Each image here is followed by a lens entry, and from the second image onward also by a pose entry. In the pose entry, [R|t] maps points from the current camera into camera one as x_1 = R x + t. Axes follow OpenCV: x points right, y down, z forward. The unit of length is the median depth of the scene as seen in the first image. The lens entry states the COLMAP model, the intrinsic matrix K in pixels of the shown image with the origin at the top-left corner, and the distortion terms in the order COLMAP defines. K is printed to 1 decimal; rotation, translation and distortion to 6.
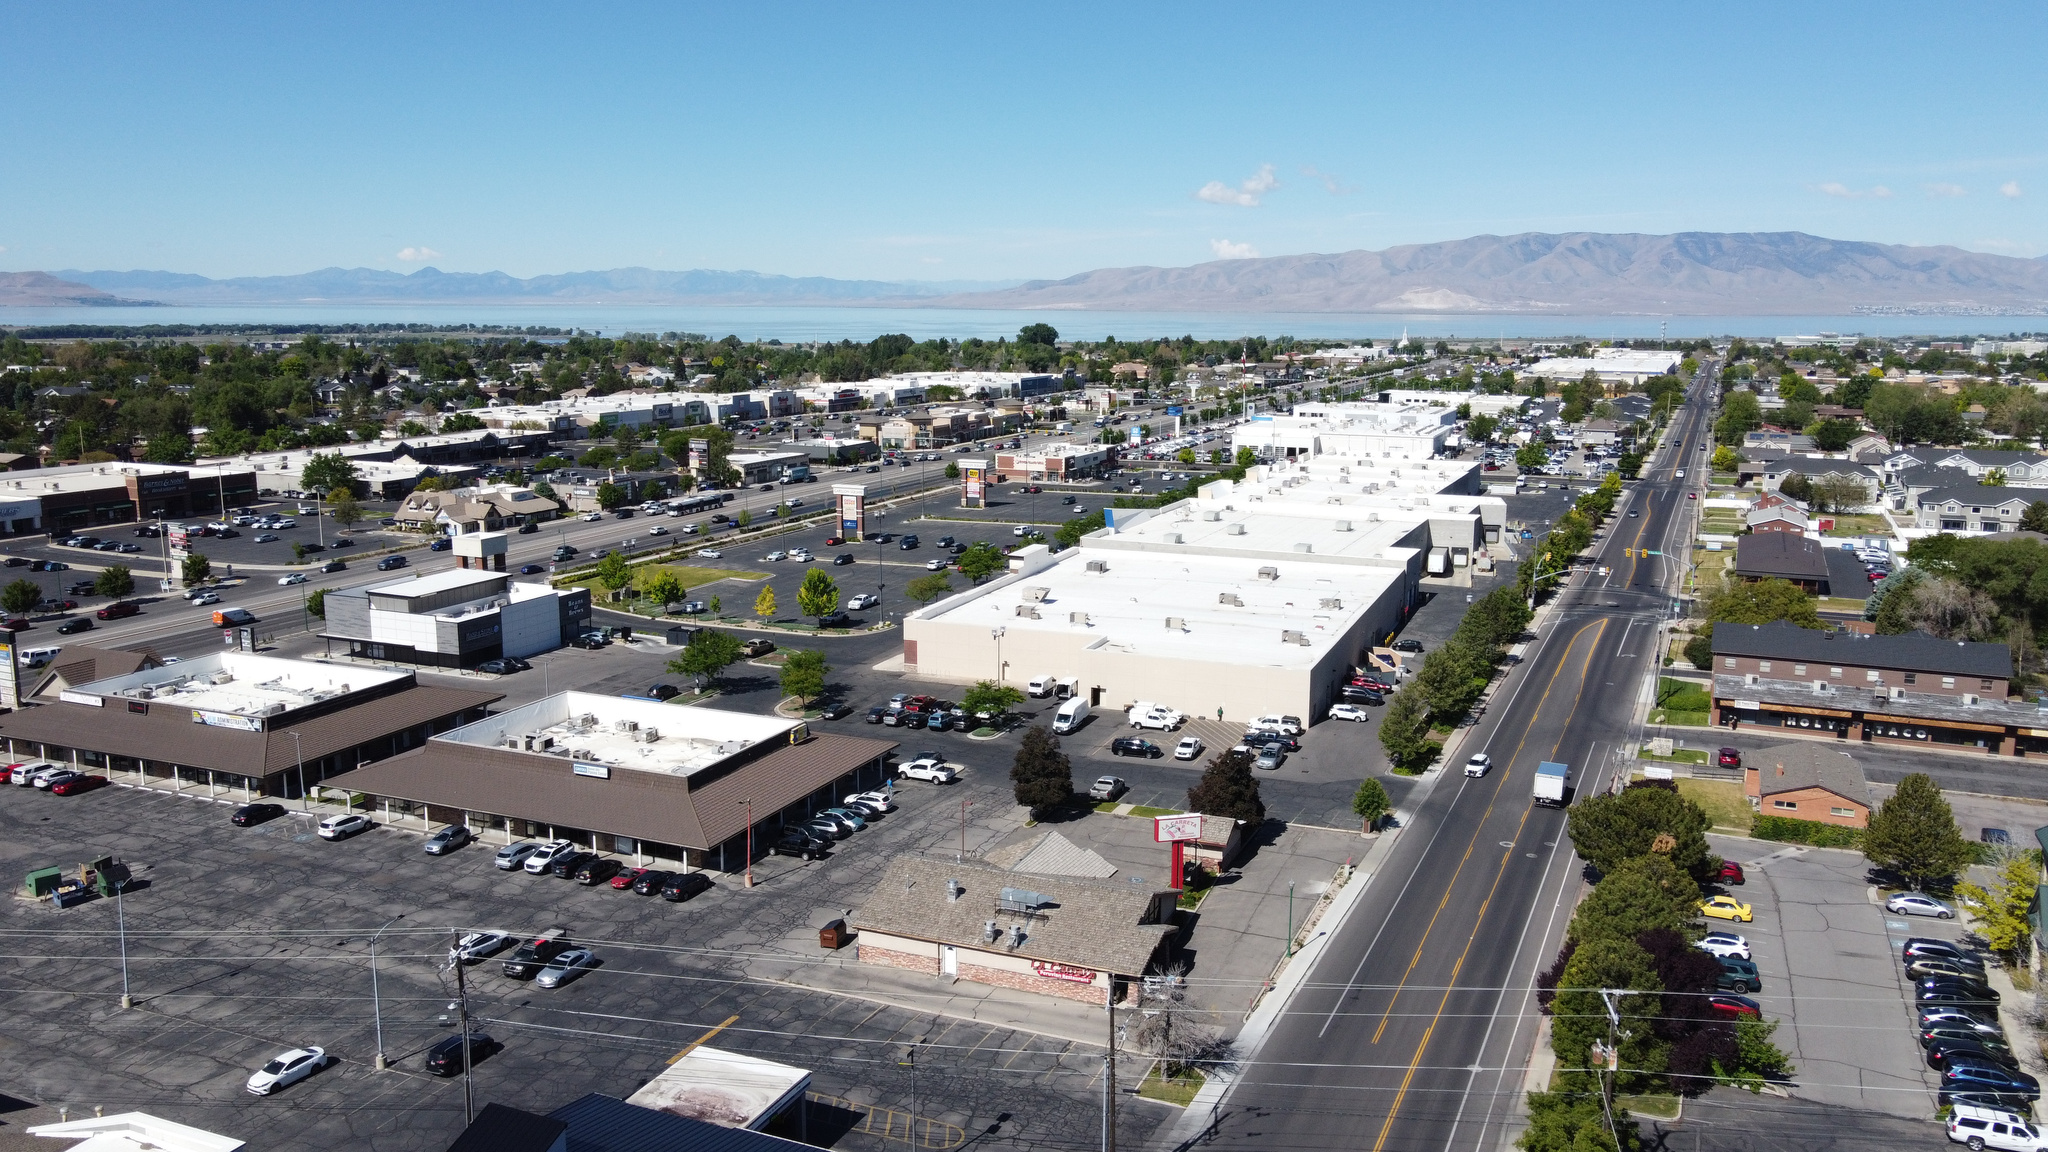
lens RADIAL K [[1566.8, 0, 1018.3], [0, 1566.8, 577.2], [0, 0, 1]] dist [-0.006437, 0.040763]
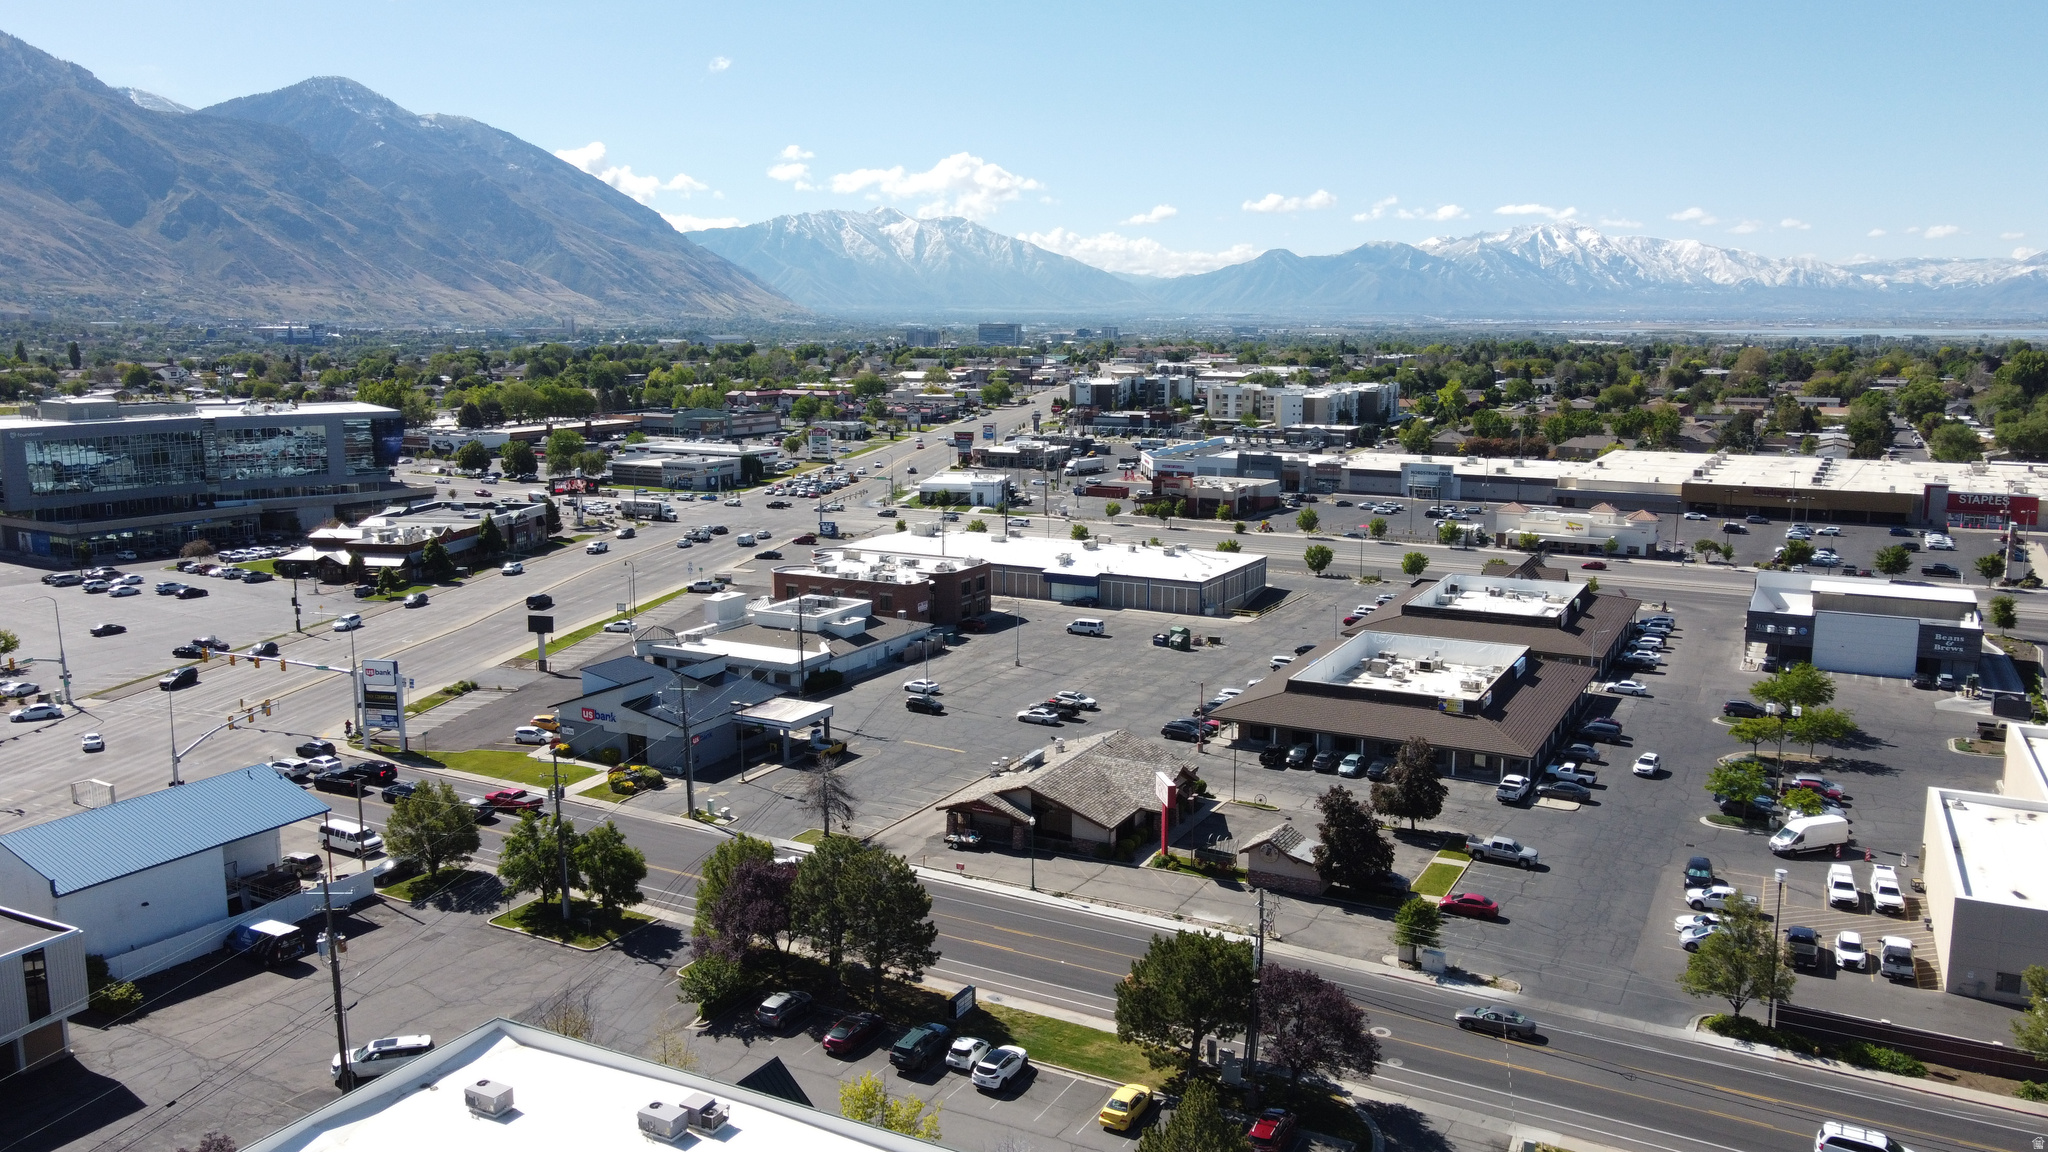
lens RADIAL K [[1566.8, 0, 1022.5], [0, 1566.8, 570.4], [0, 0, 1]] dist [-0.006437, 0.040763]
pose [[-0.079999, 0.159732, -0.983913, 0.783395], [-0.175174, 0.969463, 0.171629, -0.102167], [0.981282, 0.186086, -0.049575, 0.652306]]
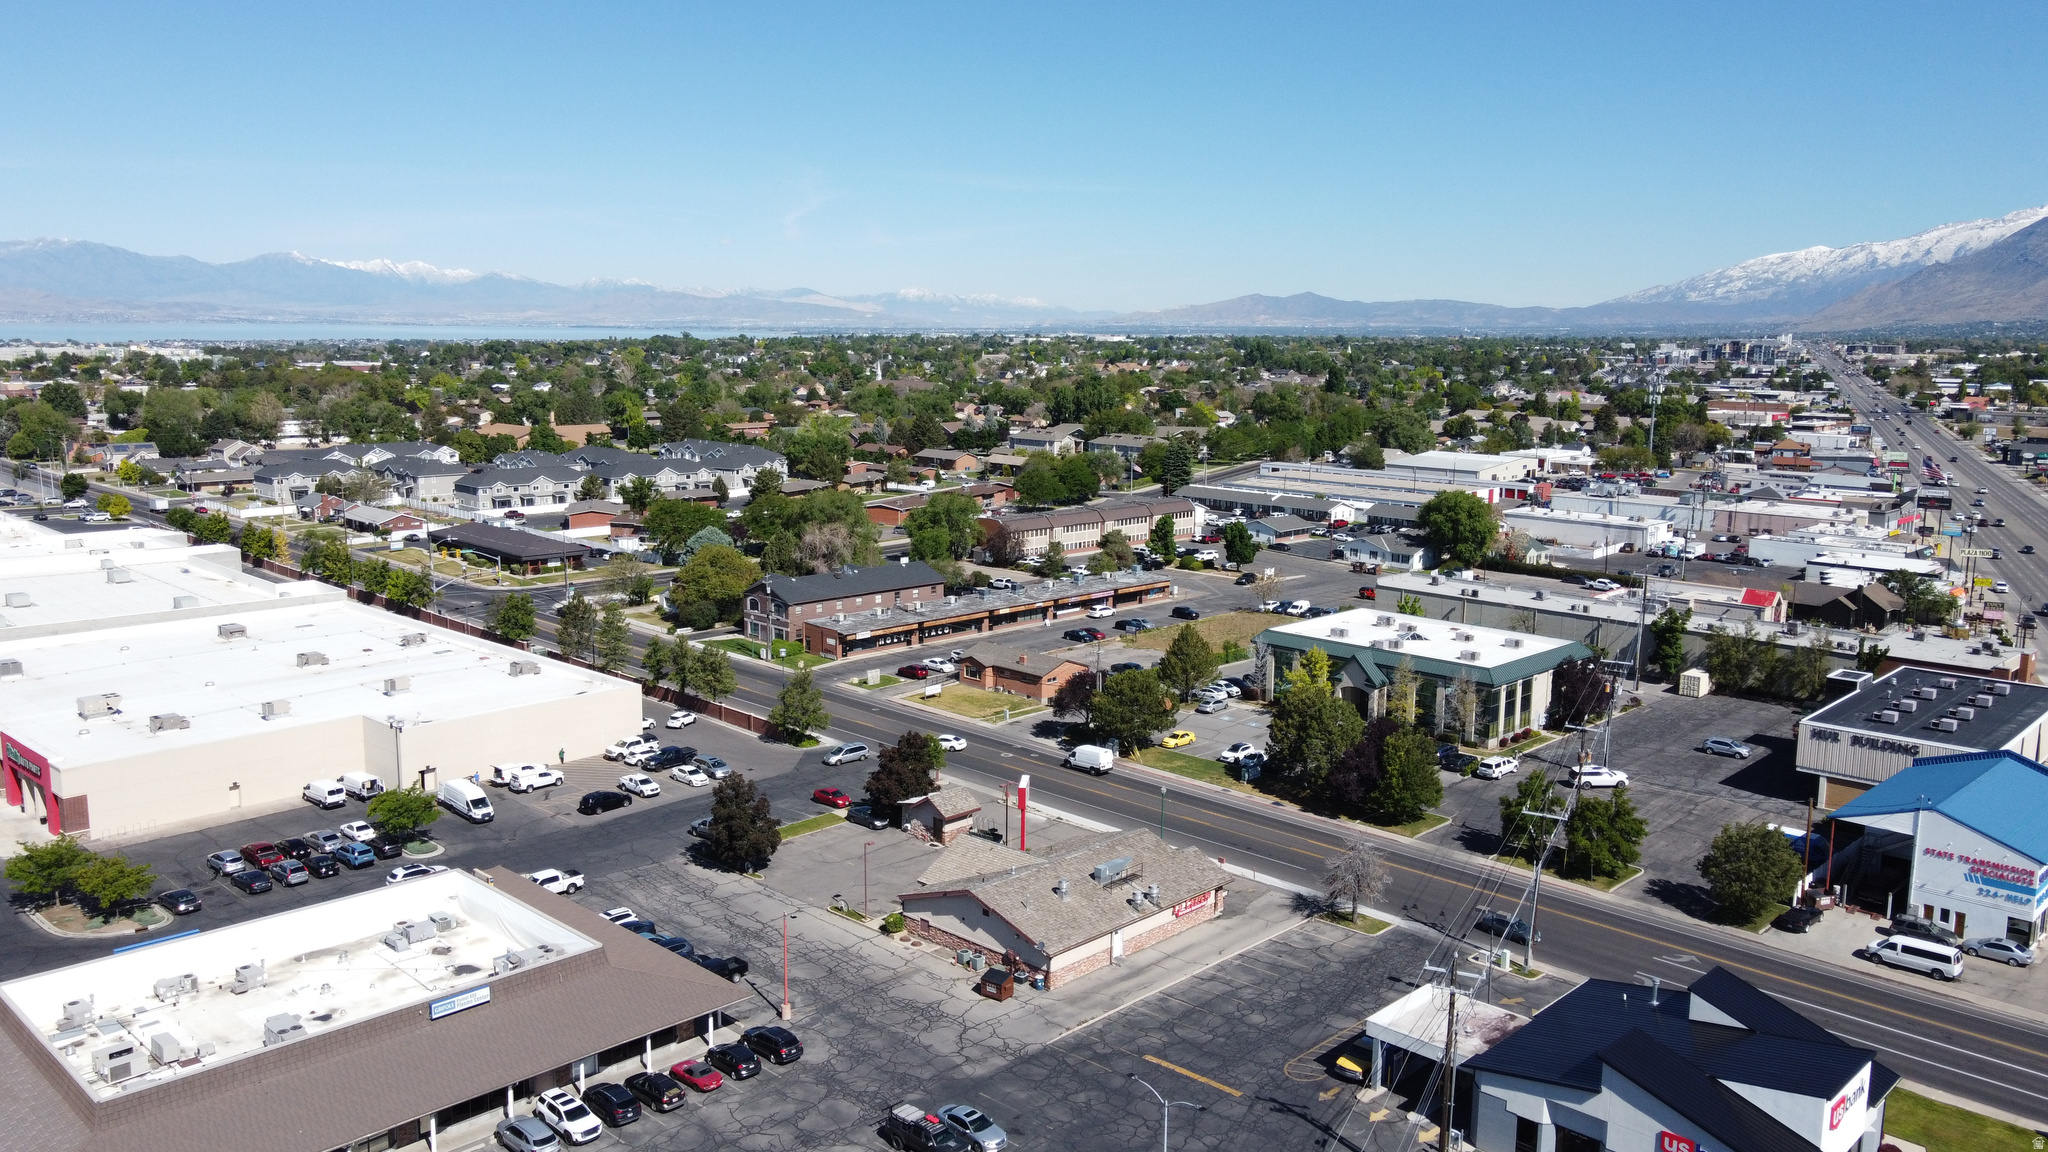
lens RADIAL K [[1566.8, 0, 1017.3], [0, 1566.8, 590.0], [0, 0, 1]] dist [-0.006437, 0.040763]
pose [[0.358263, -0.157331, 0.920269, -0.620494], [0.153020, 0.982264, 0.108359, -0.068837], [-0.920995, 0.101999, 0.375984, 0.405073]]
